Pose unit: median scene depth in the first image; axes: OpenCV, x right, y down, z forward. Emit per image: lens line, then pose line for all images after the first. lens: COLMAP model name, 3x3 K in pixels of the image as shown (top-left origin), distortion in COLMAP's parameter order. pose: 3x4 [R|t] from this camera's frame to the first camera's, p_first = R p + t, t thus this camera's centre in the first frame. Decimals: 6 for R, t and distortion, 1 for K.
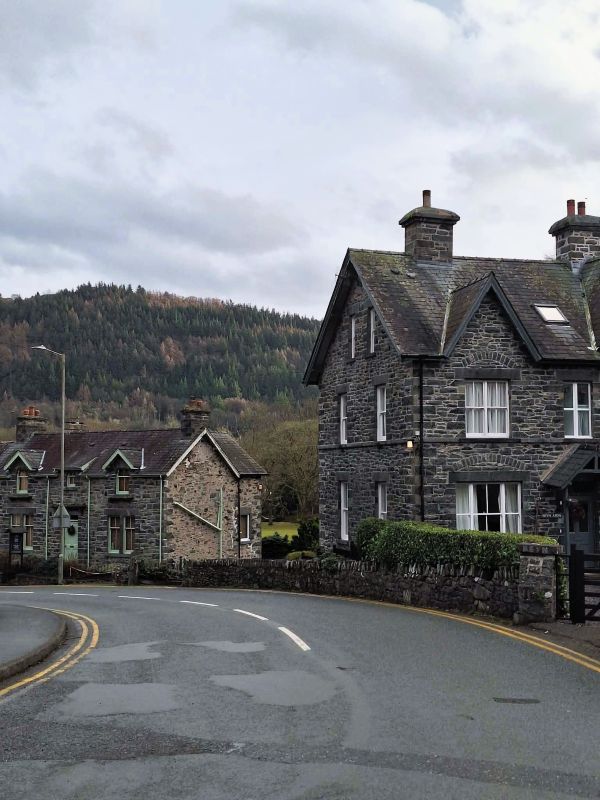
lens RADIAL K [[1103.8, 0, 300.0], [0, 1103.8, 400.3], [0, 0, 1]] dist [0.010180, 0.000000]
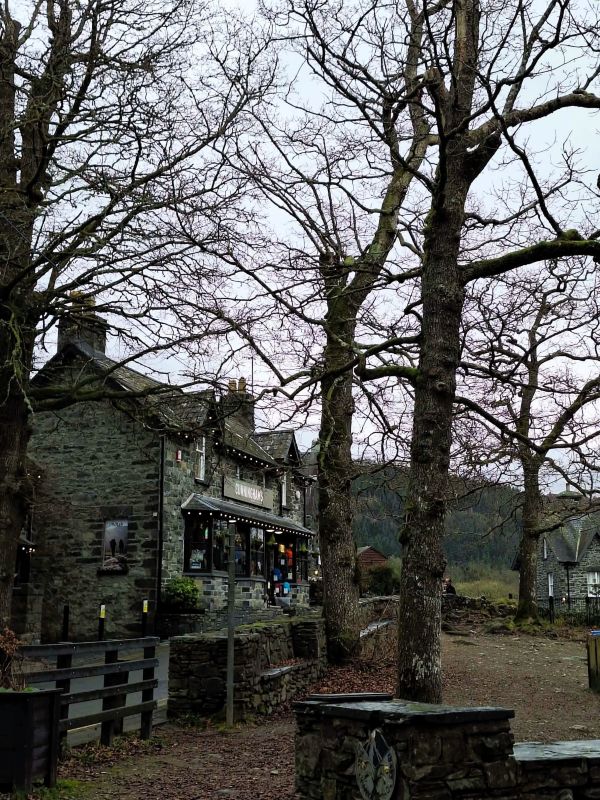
lens RADIAL K [[1103.8, 0, 300.1], [0, 1103.8, 400.0], [0, 0, 1]] dist [0.010180, 0.000000]
pose [[0.990924, -0.019391, -0.133016, -0.138631], [0.000277, 0.989833, -0.142237, -0.046148], [0.134421, 0.140910, 0.980854, -1.465490]]
